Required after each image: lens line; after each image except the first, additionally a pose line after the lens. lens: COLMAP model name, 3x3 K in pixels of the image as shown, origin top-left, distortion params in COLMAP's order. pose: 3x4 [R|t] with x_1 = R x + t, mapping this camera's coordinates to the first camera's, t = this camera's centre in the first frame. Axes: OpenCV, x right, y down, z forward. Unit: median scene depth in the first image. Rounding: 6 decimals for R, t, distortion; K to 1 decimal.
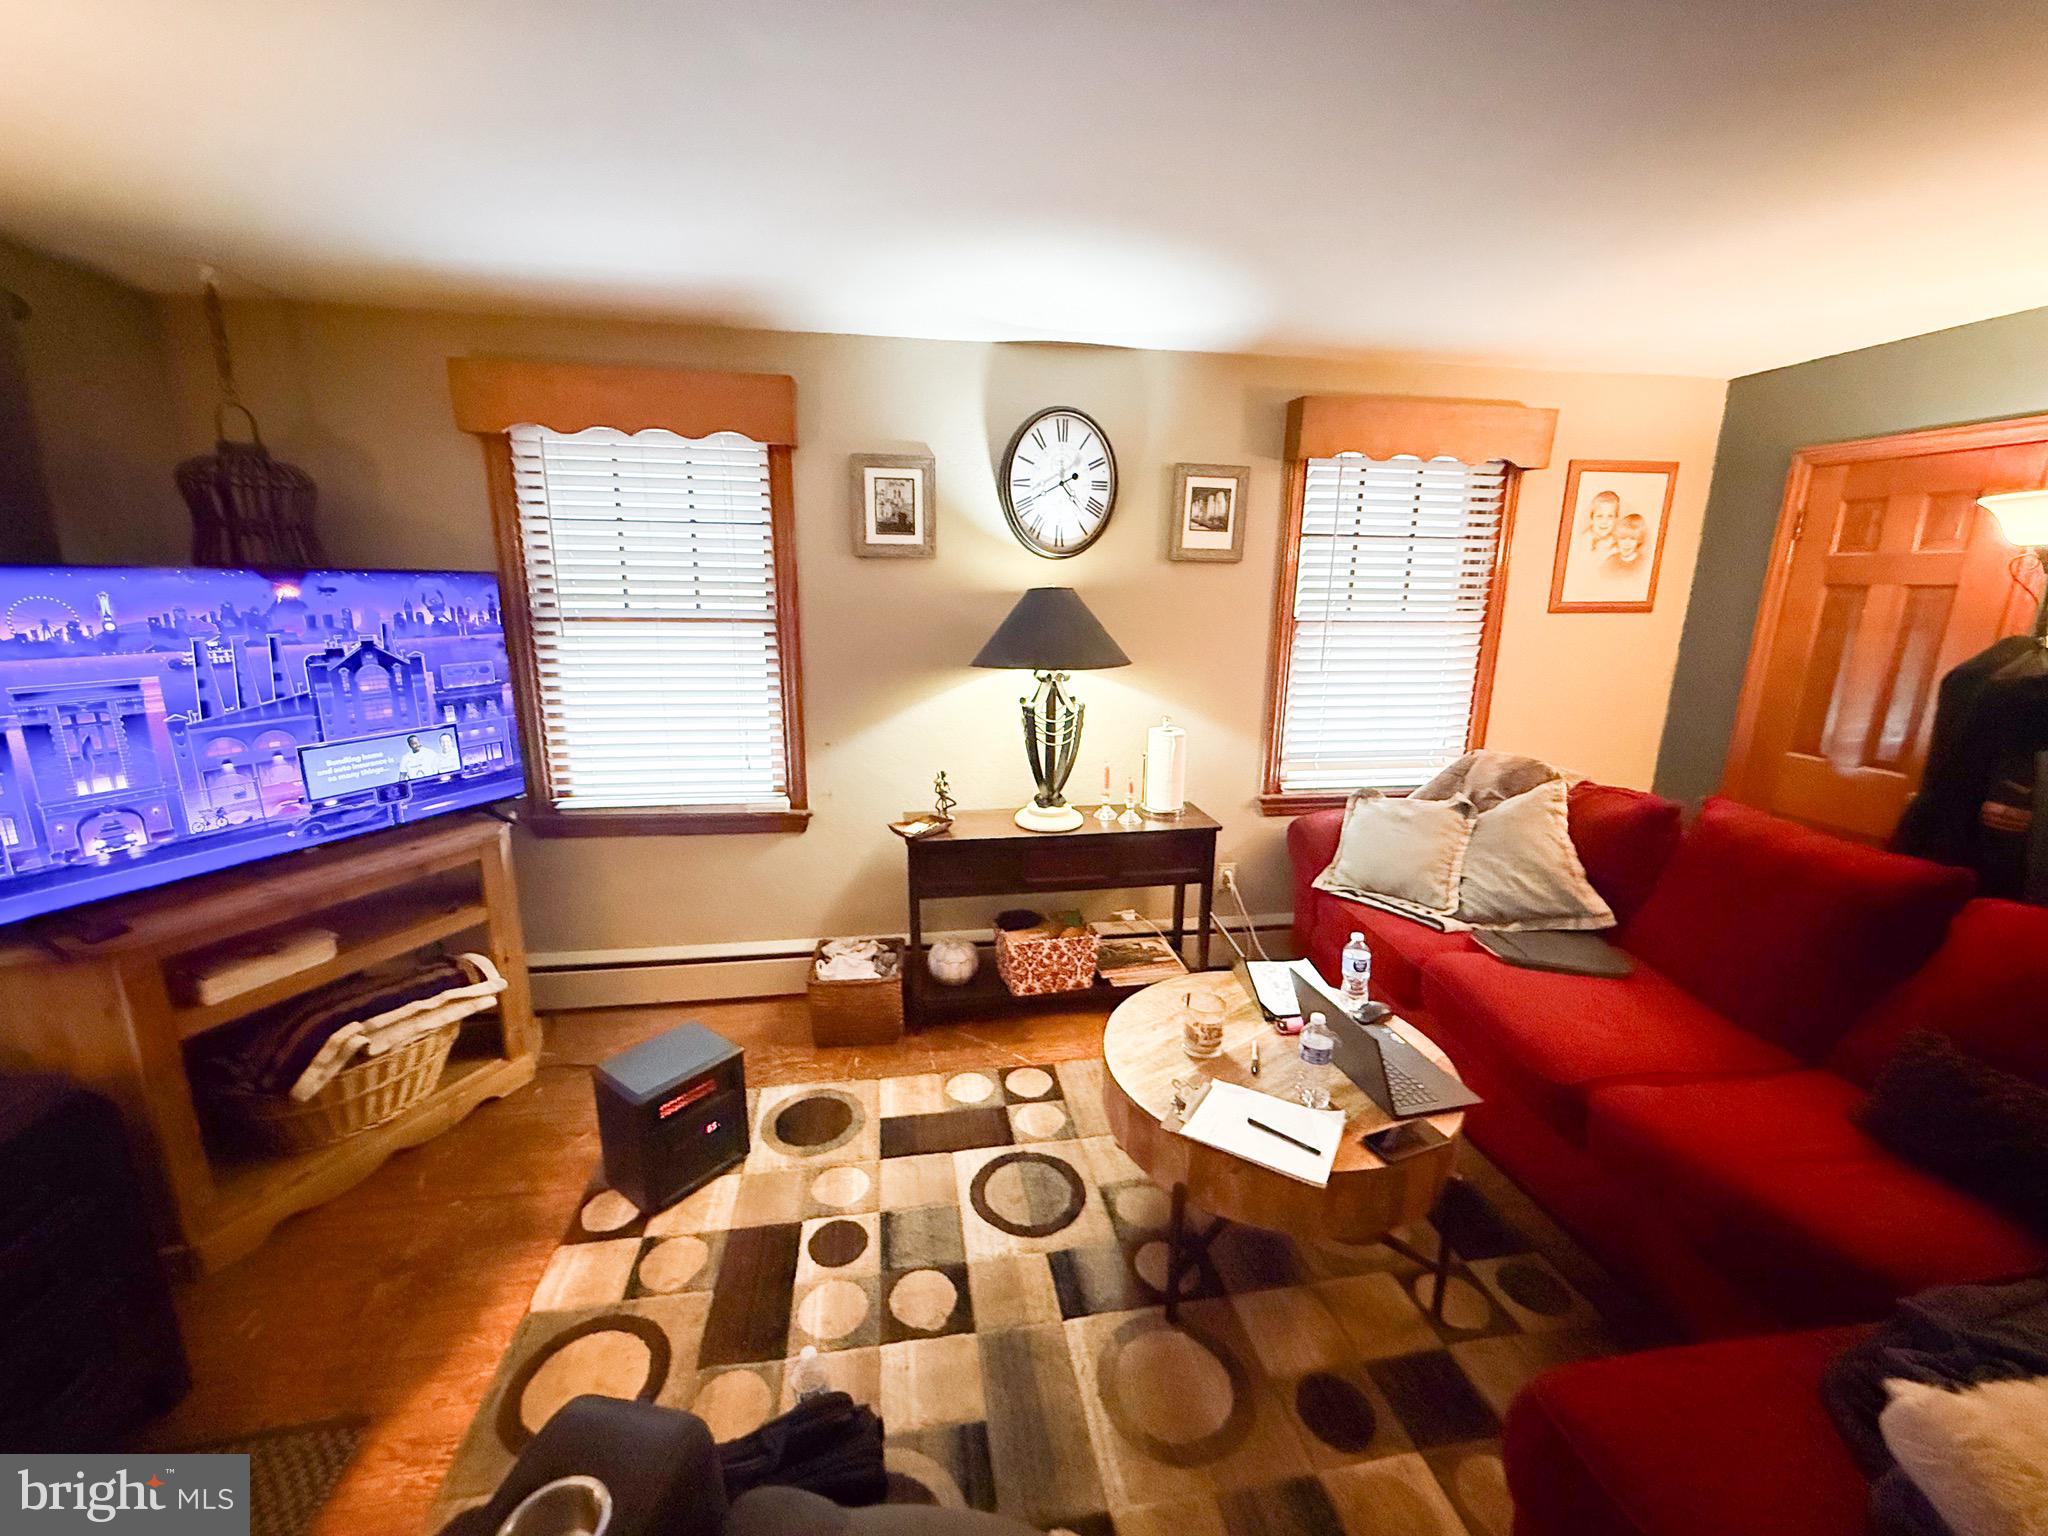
lens RADIAL K [[822.0, 0, 1022.8], [0, 822.0, 773.8], [0, 0, 1]] dist [-0.015866, 0.000101]
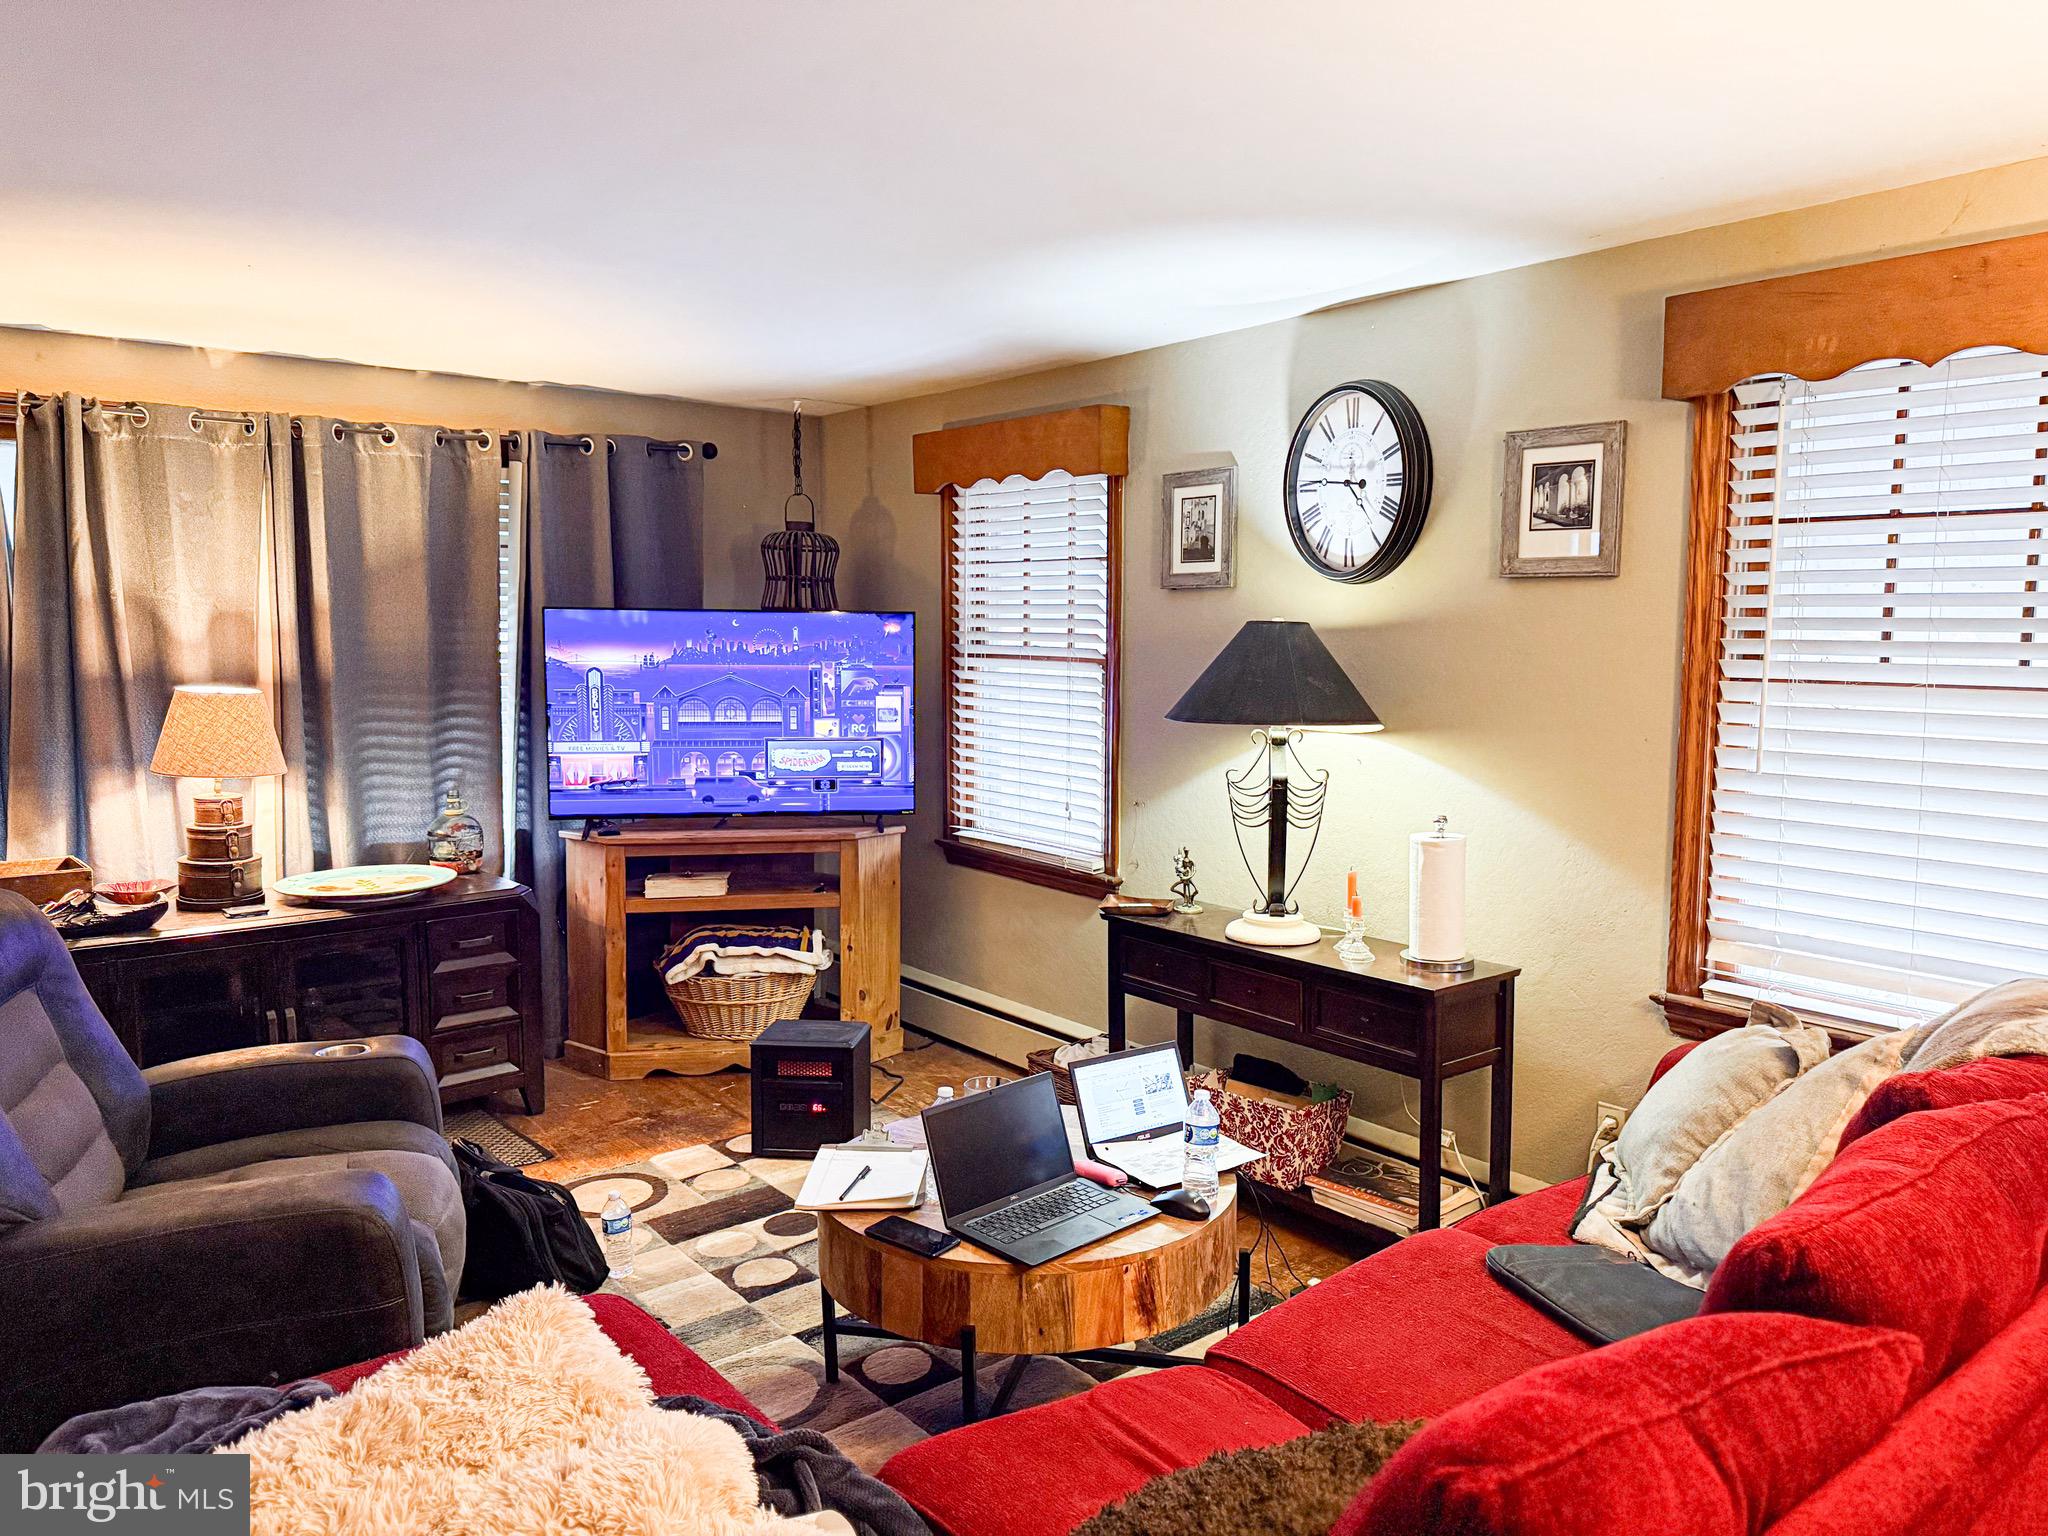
lens RADIAL K [[1445.9, 0, 1024.8], [0, 1445.9, 766.5], [0, 0, 1]] dist [-0.006501, -0.015949]
pose [[0.484865, 0.074527, -0.871408, 1.060338], [-0.200369, 0.979328, -0.027732, -0.009301], [0.851327, 0.188049, 0.489775, 0.162151]]
